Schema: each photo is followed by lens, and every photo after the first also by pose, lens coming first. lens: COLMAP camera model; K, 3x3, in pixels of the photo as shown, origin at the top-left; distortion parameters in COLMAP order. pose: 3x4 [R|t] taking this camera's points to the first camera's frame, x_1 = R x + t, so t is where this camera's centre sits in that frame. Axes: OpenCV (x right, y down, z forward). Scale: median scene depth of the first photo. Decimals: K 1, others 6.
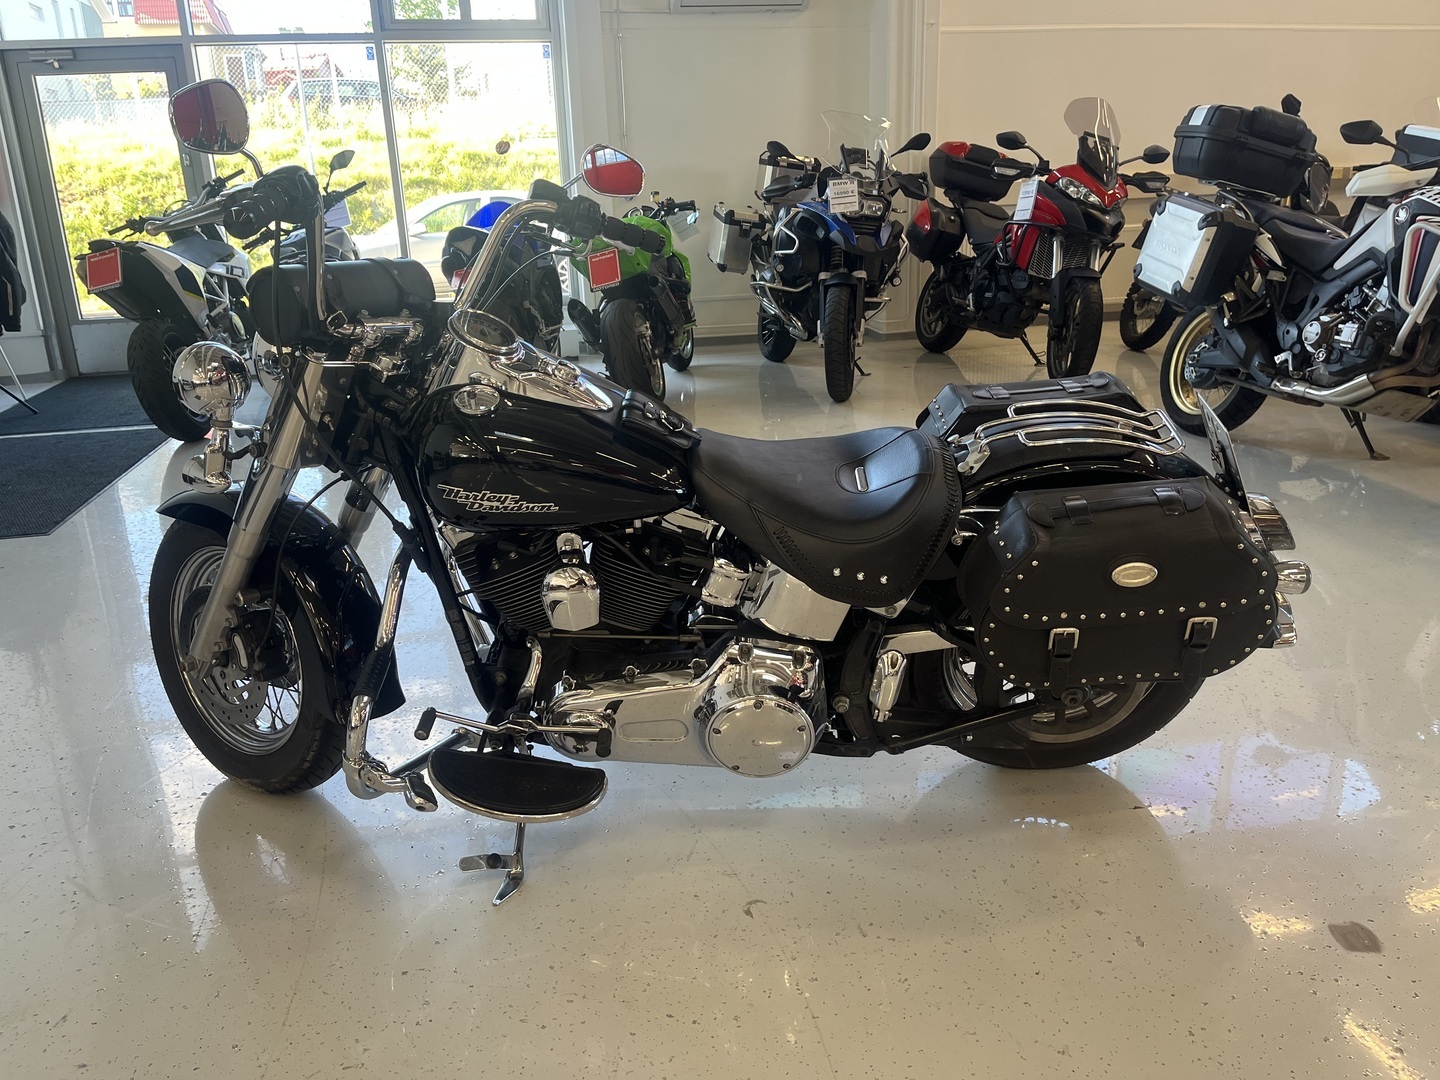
lens RADIAL K [[1090.4, 0, 718.1], [0, 1090.4, 539.0], [0, 0, 1]] dist [0.064516, -0.098601]
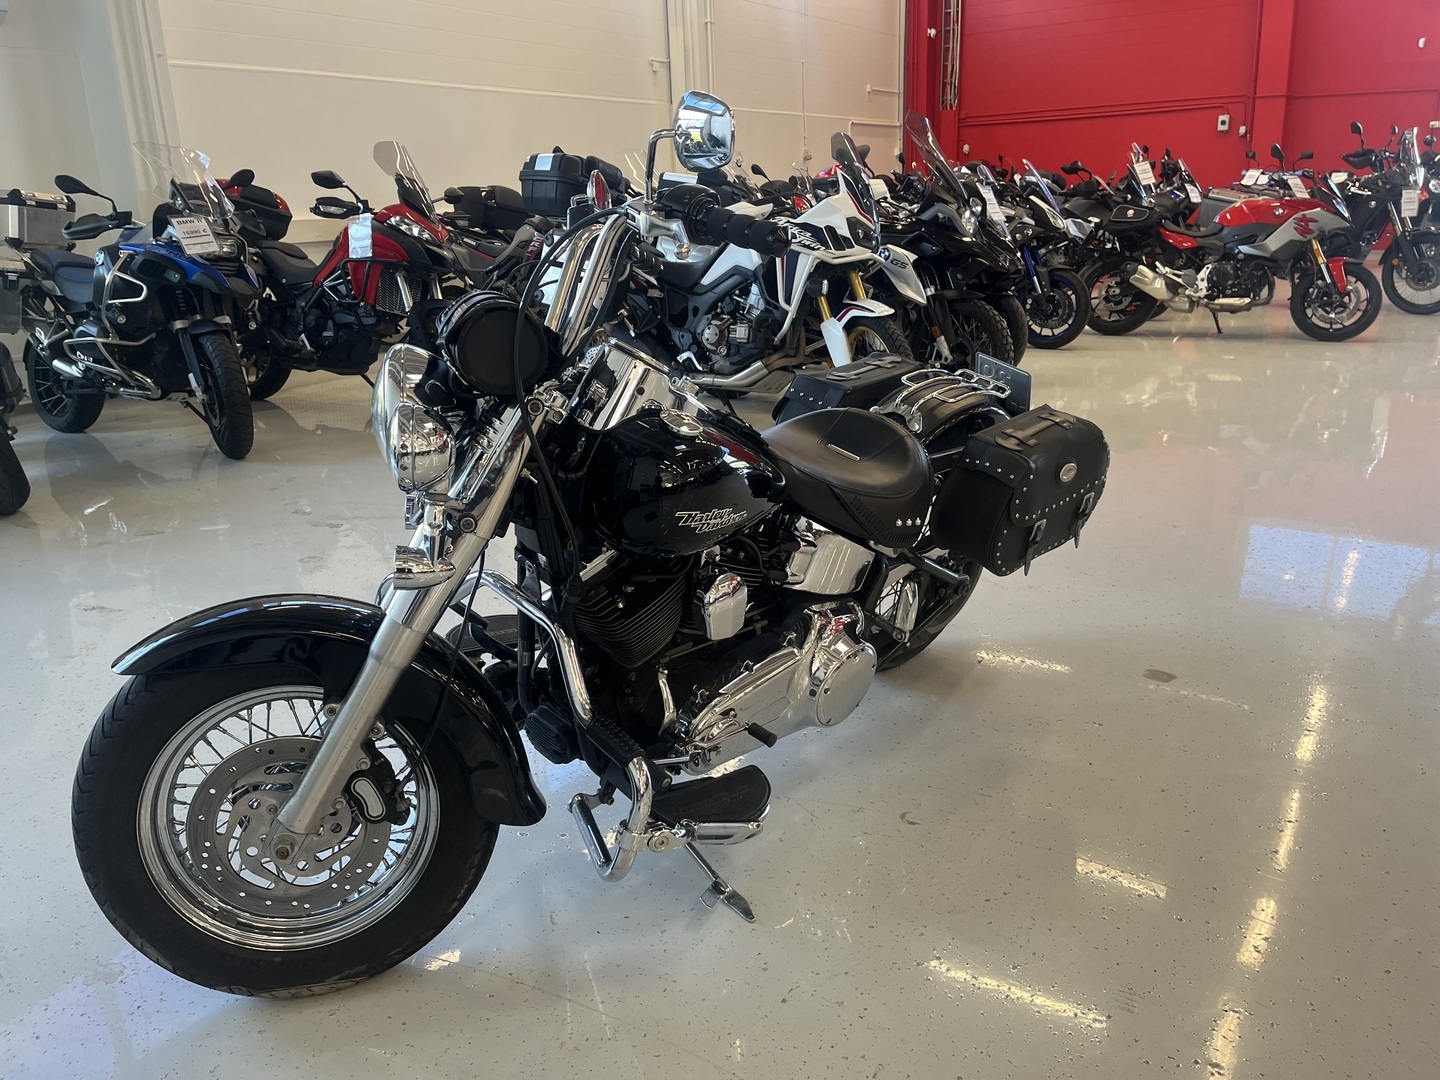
lens RADIAL K [[1090.4, 0, 718.1], [0, 1090.4, 539.0], [0, 0, 1]] dist [0.064516, -0.098601]
pose [[0.687618, -0.211778, 0.694501, -0.364993], [0.237187, 0.969559, 0.060816, -0.030525], [-0.686239, 0.122908, 0.716917, 0.109777]]
